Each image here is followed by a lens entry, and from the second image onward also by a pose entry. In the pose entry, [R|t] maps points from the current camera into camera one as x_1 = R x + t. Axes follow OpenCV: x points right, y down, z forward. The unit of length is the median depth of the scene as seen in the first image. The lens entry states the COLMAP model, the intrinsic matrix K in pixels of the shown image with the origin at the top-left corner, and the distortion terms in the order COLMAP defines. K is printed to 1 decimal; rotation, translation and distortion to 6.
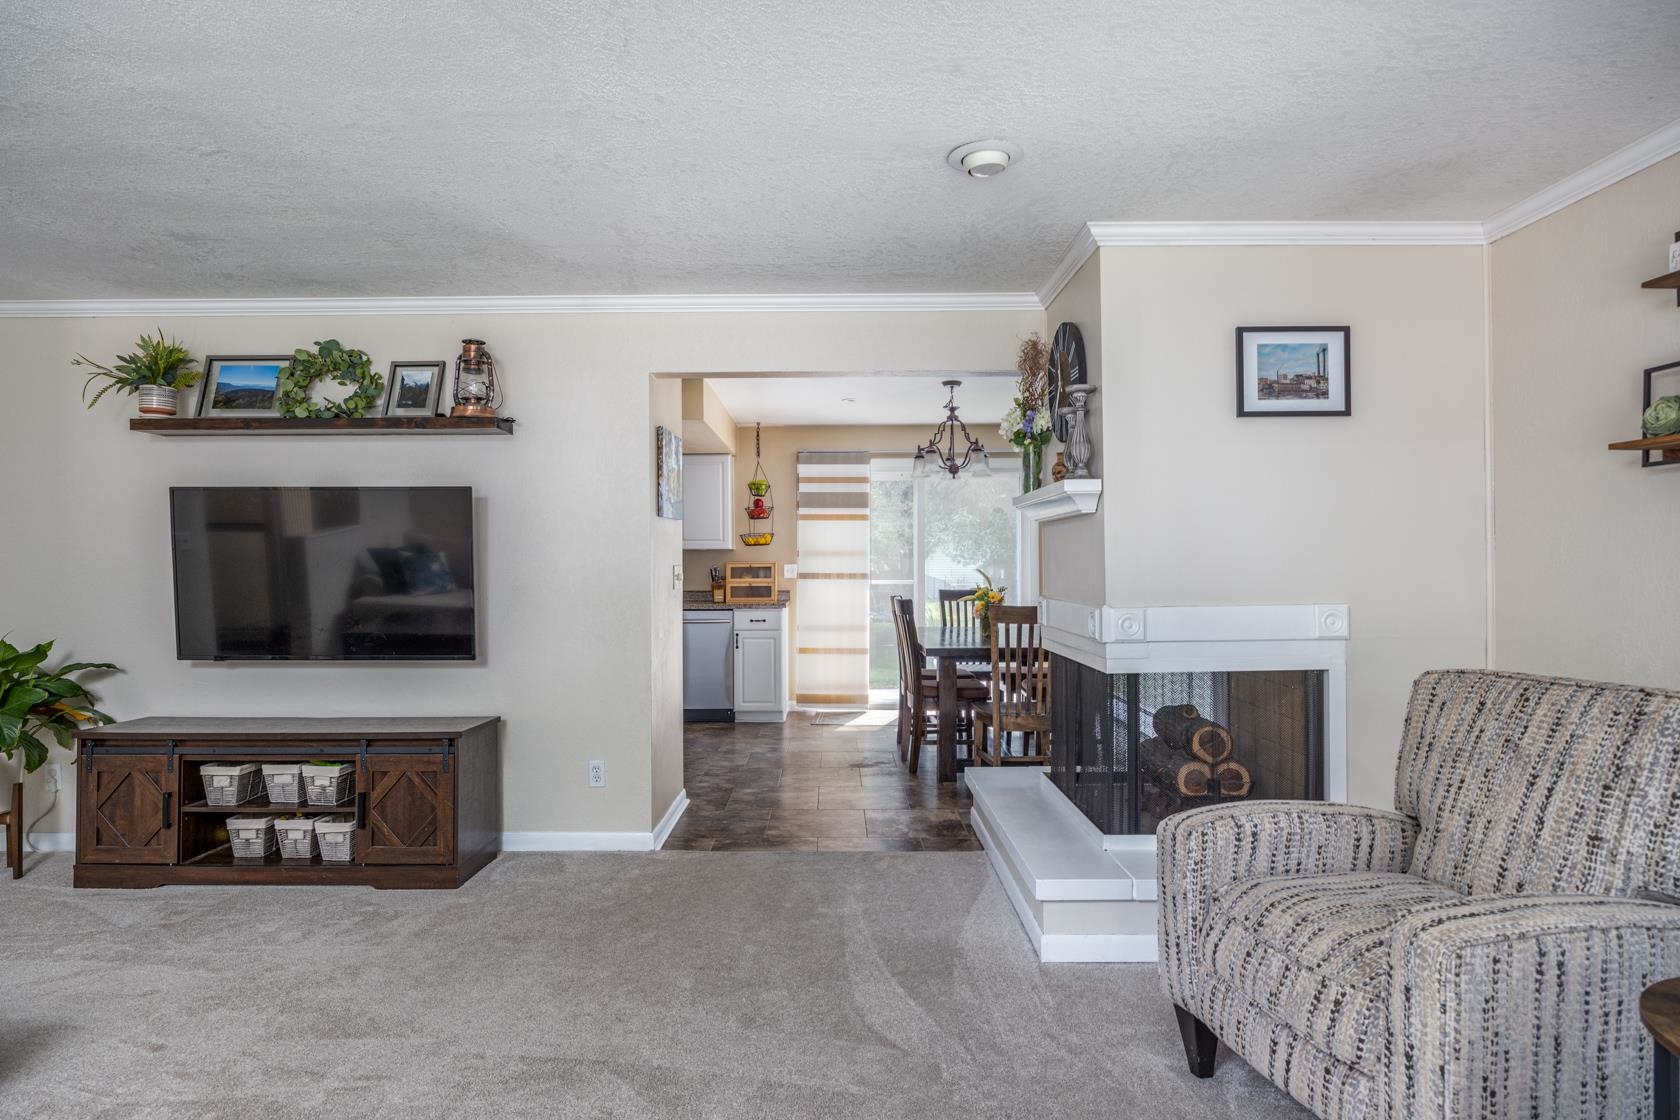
lens RADIAL K [[927.2, 0, 833.5], [0, 927.2, 556.7], [0, 0, 1]] dist [-0.001105, 0.000013]
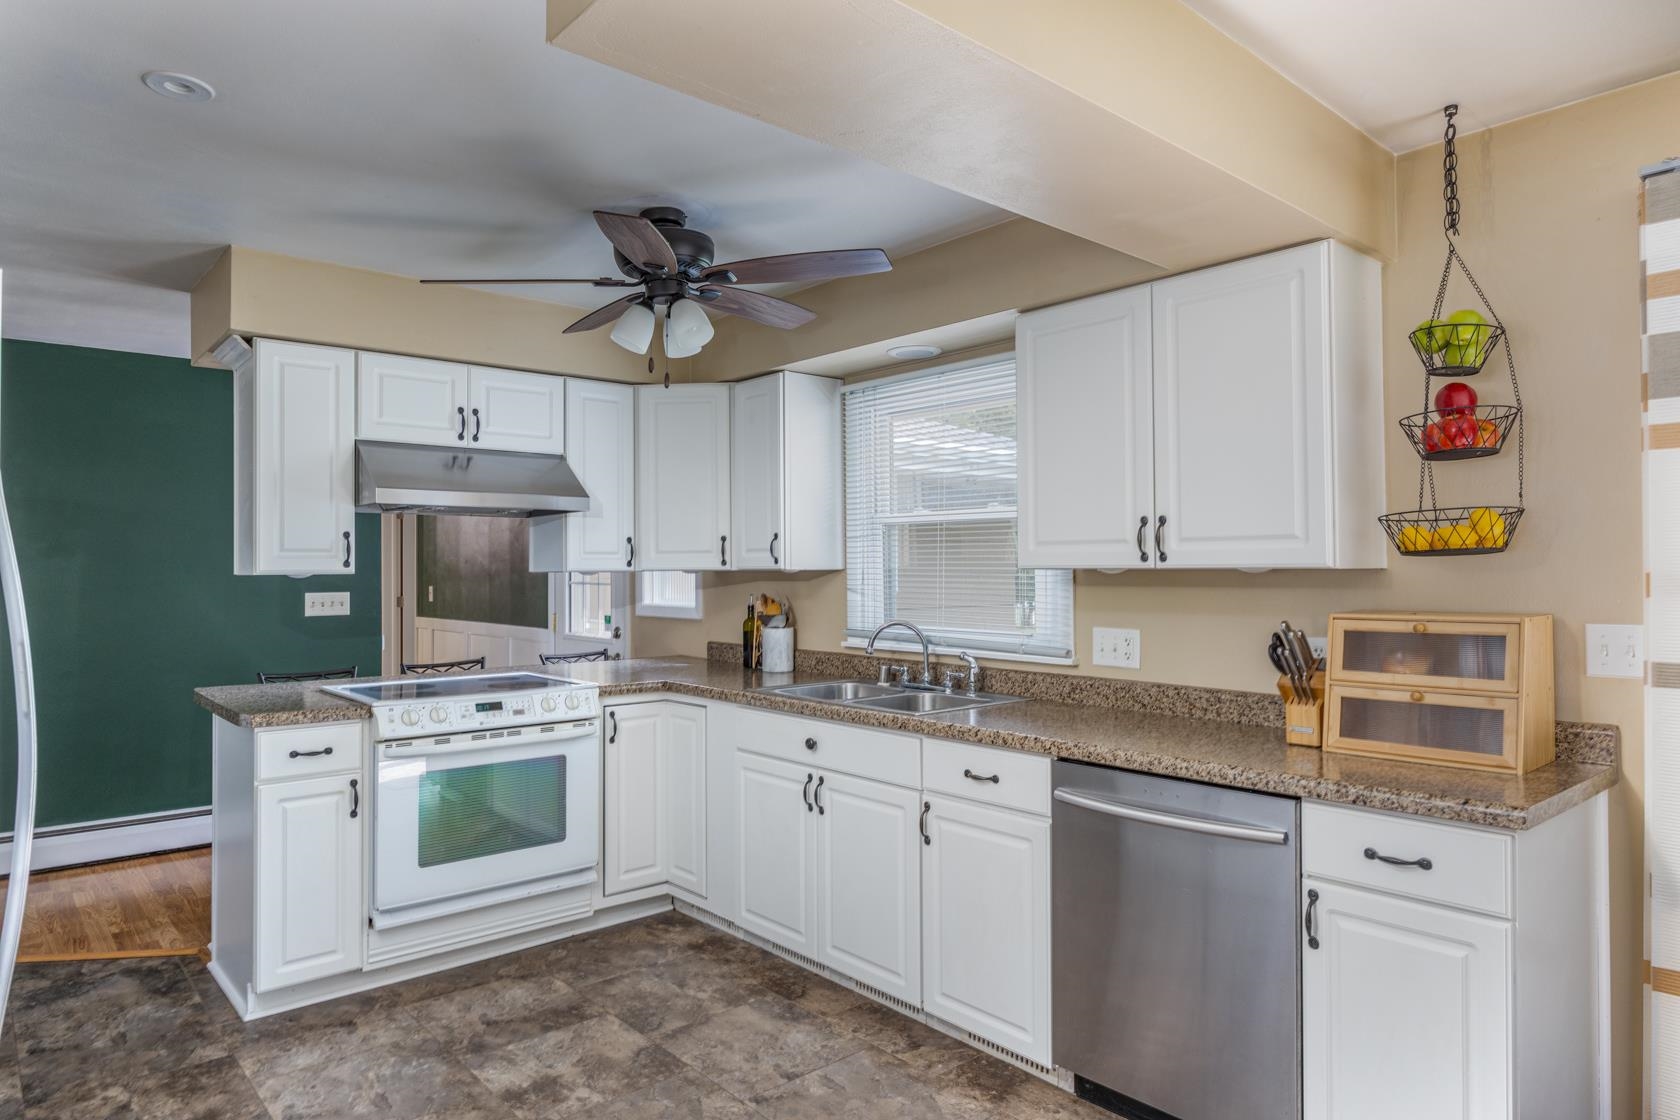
lens RADIAL K [[1004.3, 0, 826.0], [0, 1004.3, 556.1], [0, 0, 1]] dist [-0.009532, 0.001695]
pose [[0.647411, -0.008644, -0.762092, 0.023234], [0.001251, 0.999946, -0.010279, -0.008885], [0.762140, 0.005702, 0.647387, 0.670079]]
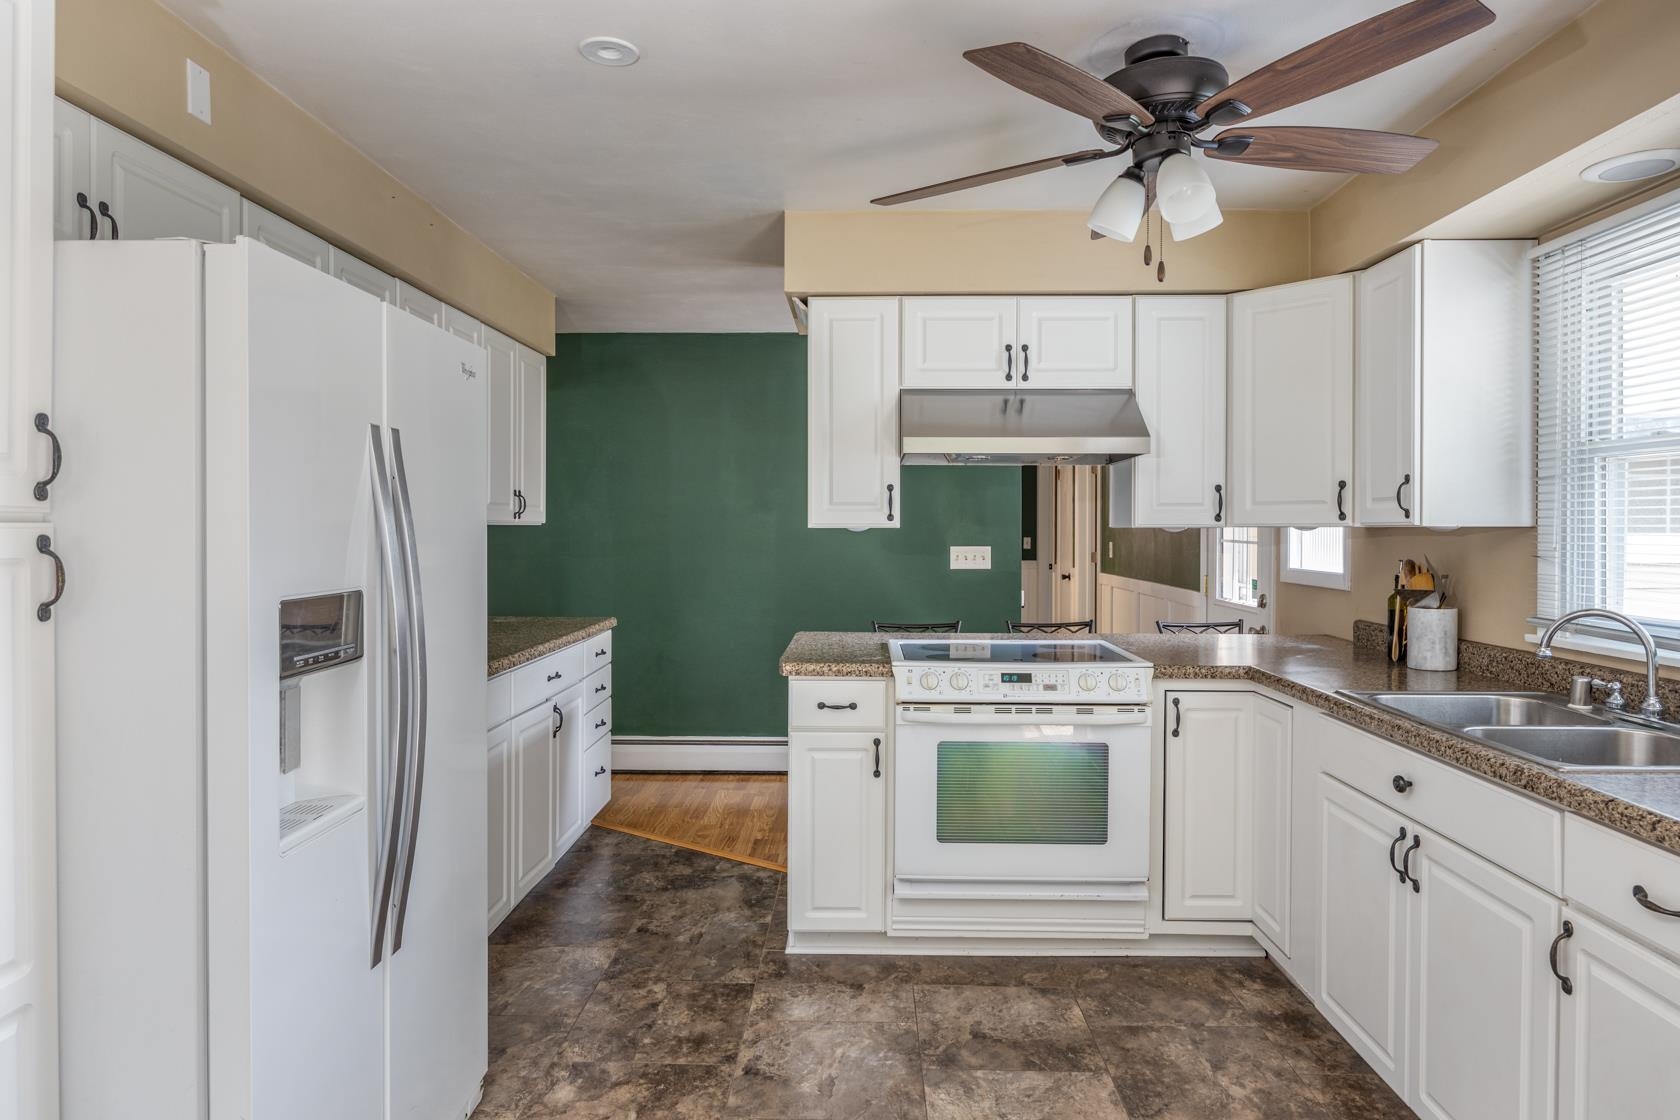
lens RADIAL K [[1004.3, 0, 844.5], [0, 1004.3, 540.5], [0, 0, 1]] dist [-0.009532, 0.001695]
pose [[-0.026242, 0.017346, -0.999505, -0.006199], [-0.002456, 0.999845, 0.017416, -0.008065], [0.999653, 0.002912, -0.026195, 0.756325]]
